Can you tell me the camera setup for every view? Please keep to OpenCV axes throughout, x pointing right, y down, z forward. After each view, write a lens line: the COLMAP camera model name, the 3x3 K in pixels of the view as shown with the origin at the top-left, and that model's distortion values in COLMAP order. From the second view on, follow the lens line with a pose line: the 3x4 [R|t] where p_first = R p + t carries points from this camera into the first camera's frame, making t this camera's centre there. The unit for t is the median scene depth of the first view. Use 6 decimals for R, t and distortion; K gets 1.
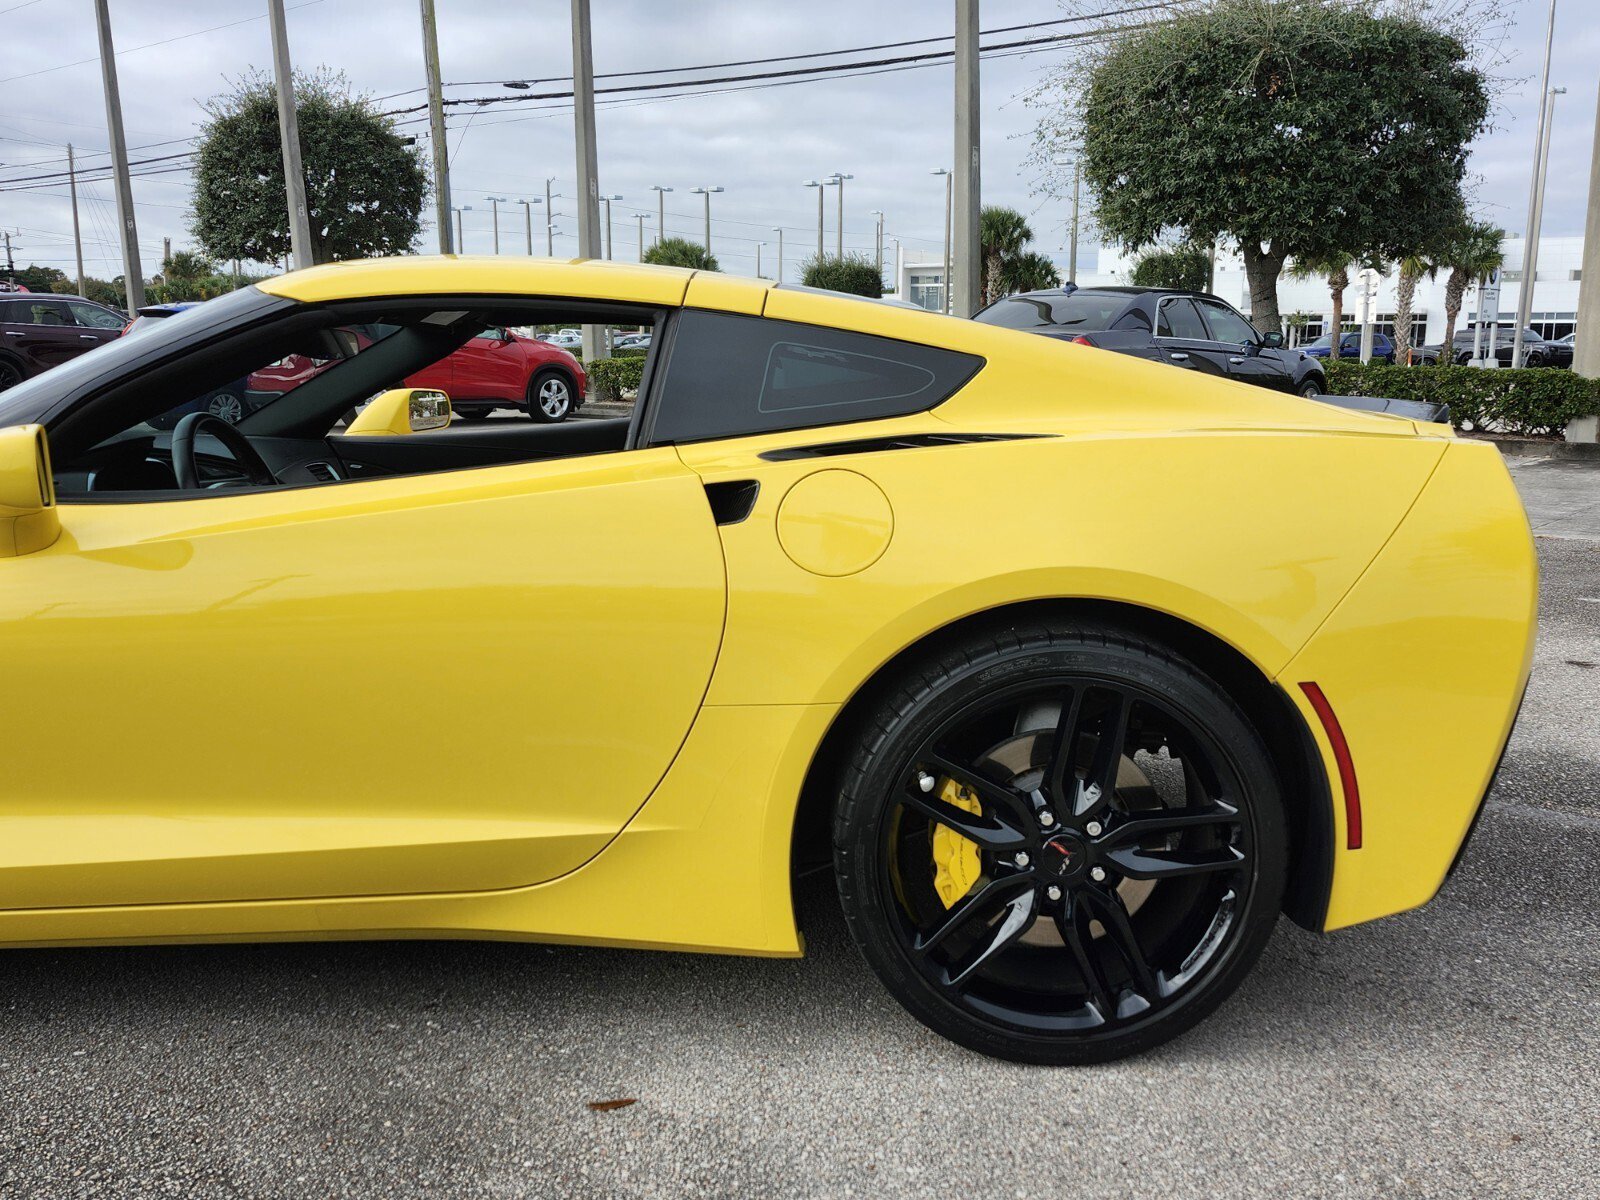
lens RADIAL K [[1444.8, 0, 819.8], [0, 1444.8, 590.3], [0, 0, 1]] dist [0.122002, -0.178299]
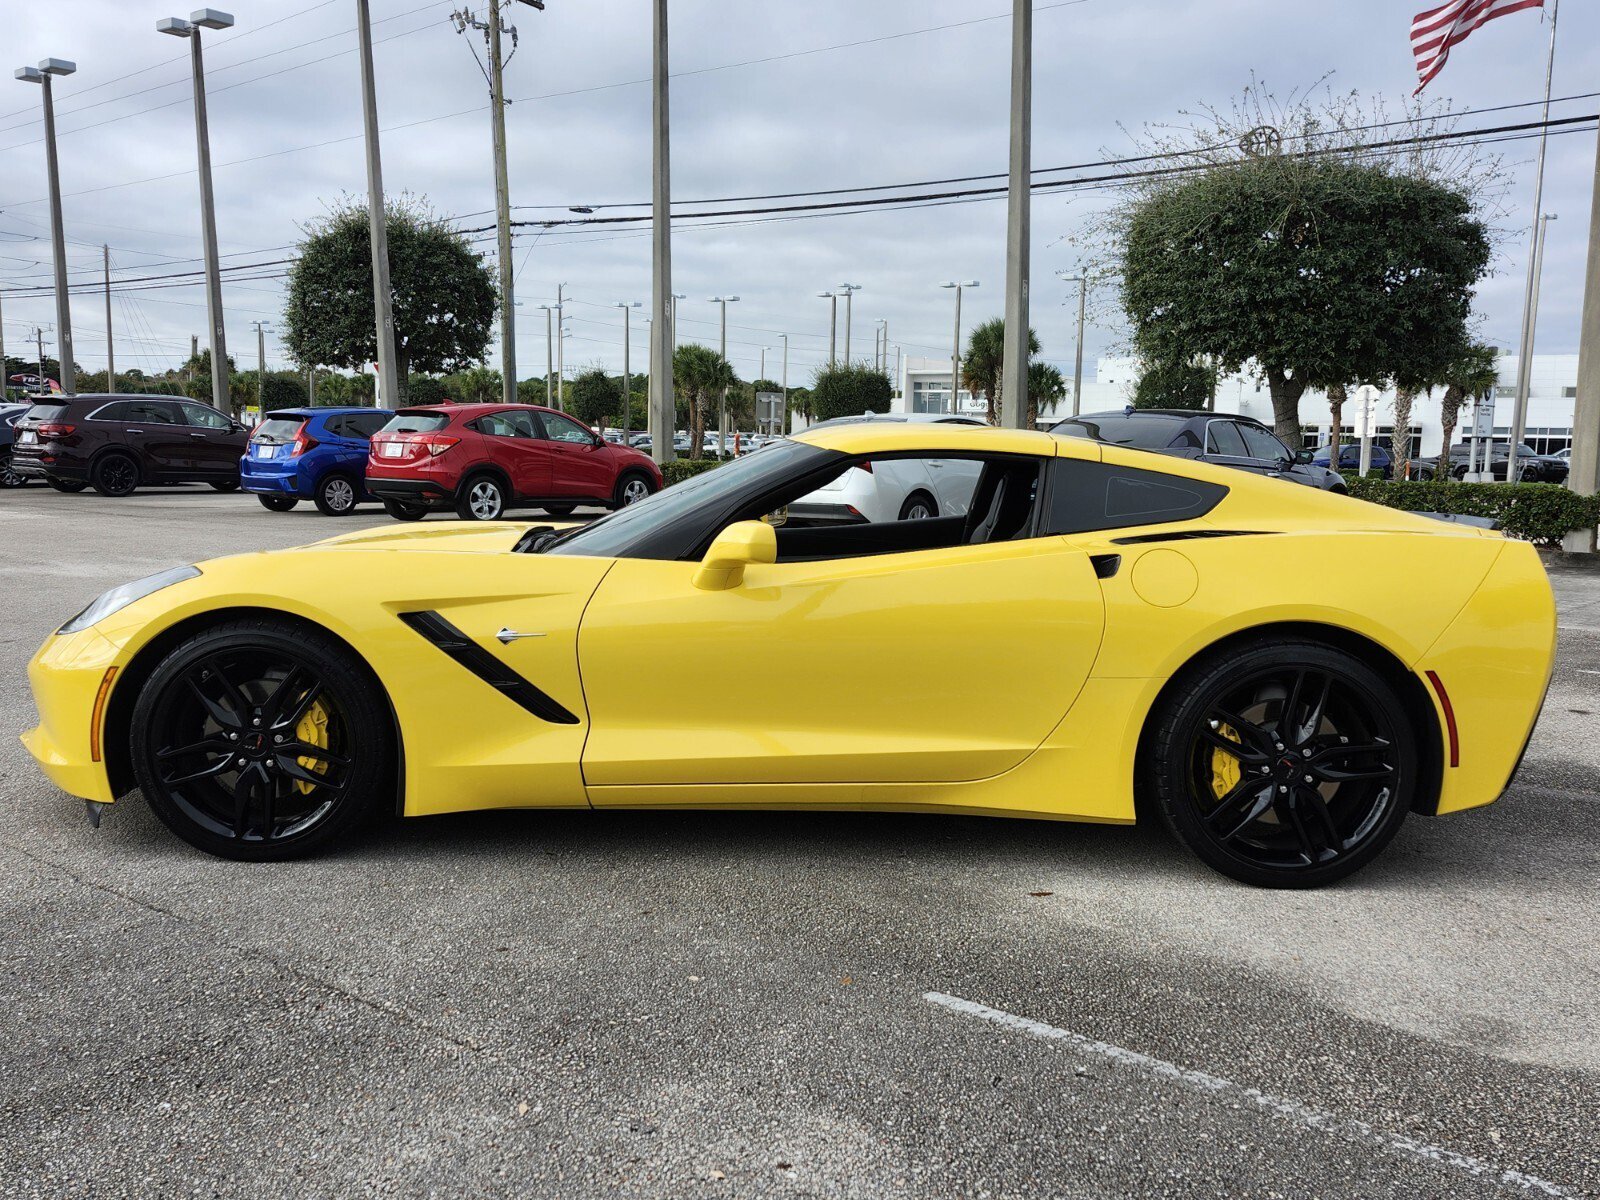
lens RADIAL K [[1445.3, 0, 794.8], [0, 1445.3, 612.0], [0, 0, 1]] dist [0.130592, -0.186202]
pose [[0.999806, 0.016738, -0.010394, -0.049451], [-0.017269, 0.998431, -0.053270, 0.011513], [0.009486, 0.053440, 0.998526, -0.094373]]
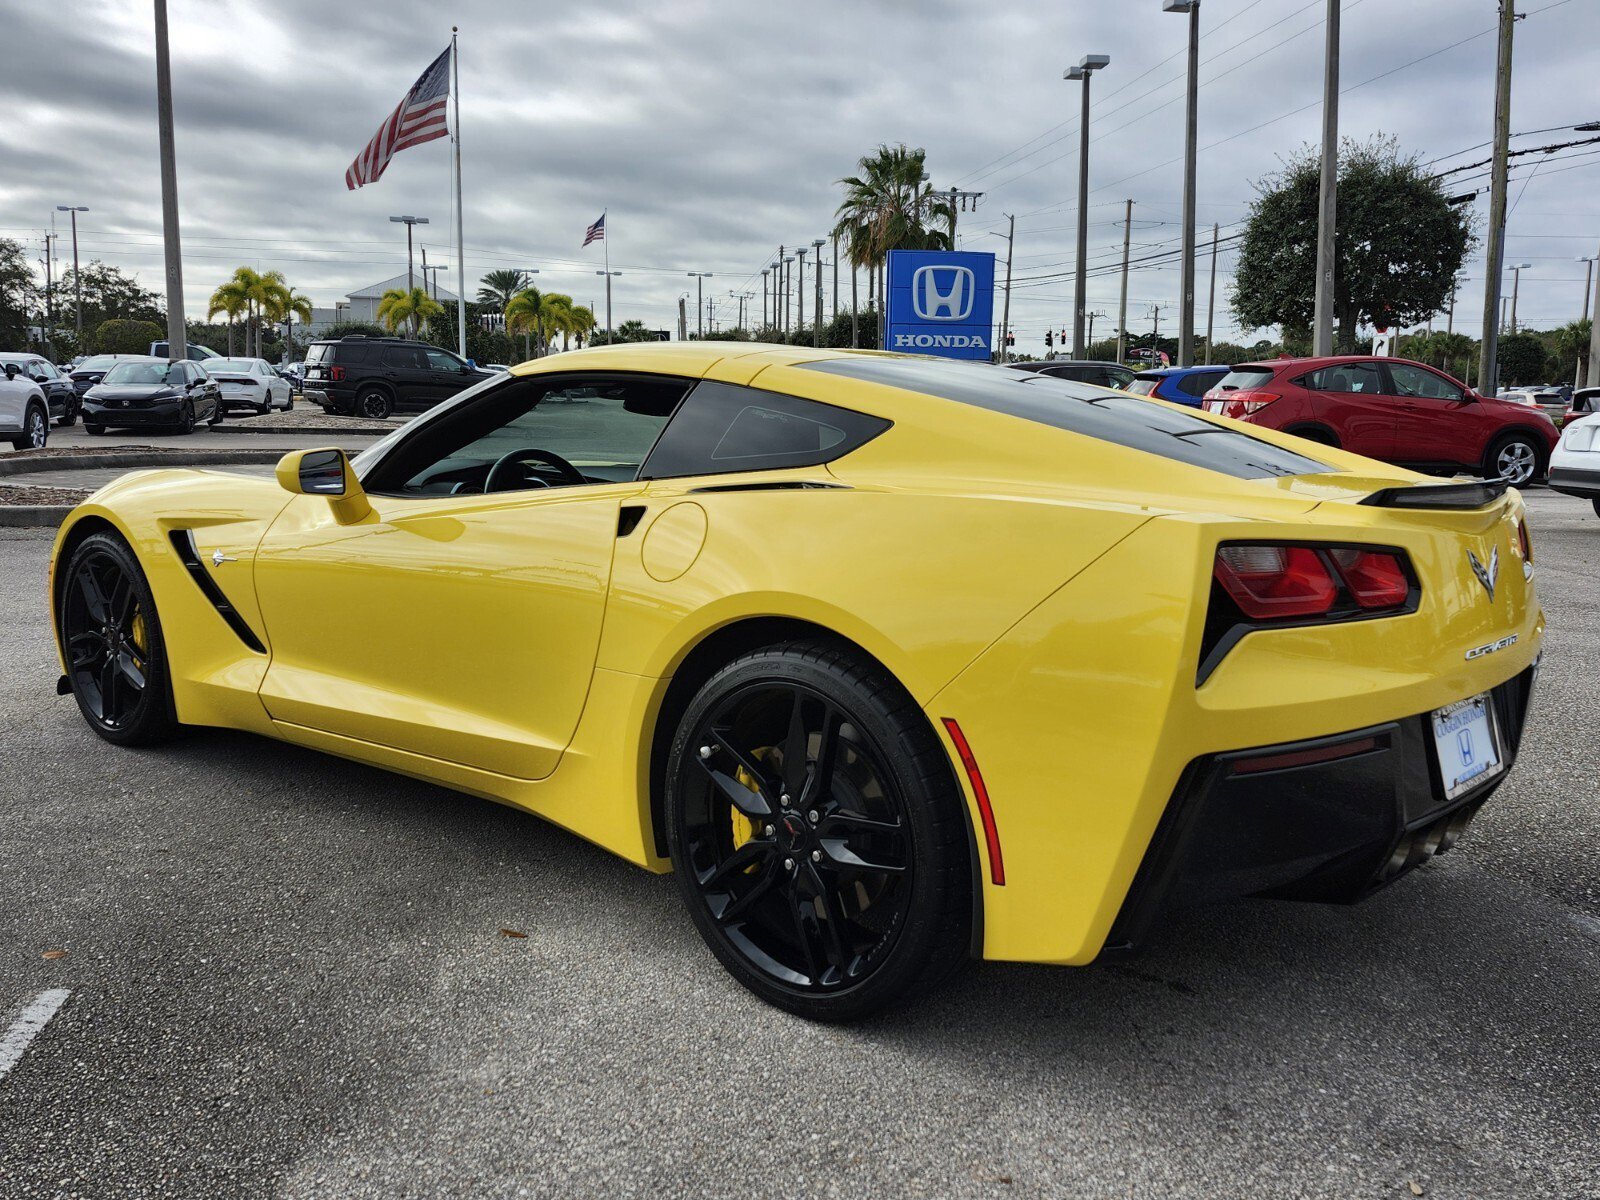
lens RADIAL K [[1444.8, 0, 819.8], [0, 1444.8, 590.3], [0, 0, 1]] dist [0.122002, -0.178299]
pose [[0.743865, 0.097442, -0.661188, 0.114842], [-0.123665, 0.992299, 0.007111, -0.003376], [0.656789, 0.076476, 0.750186, 0.011695]]
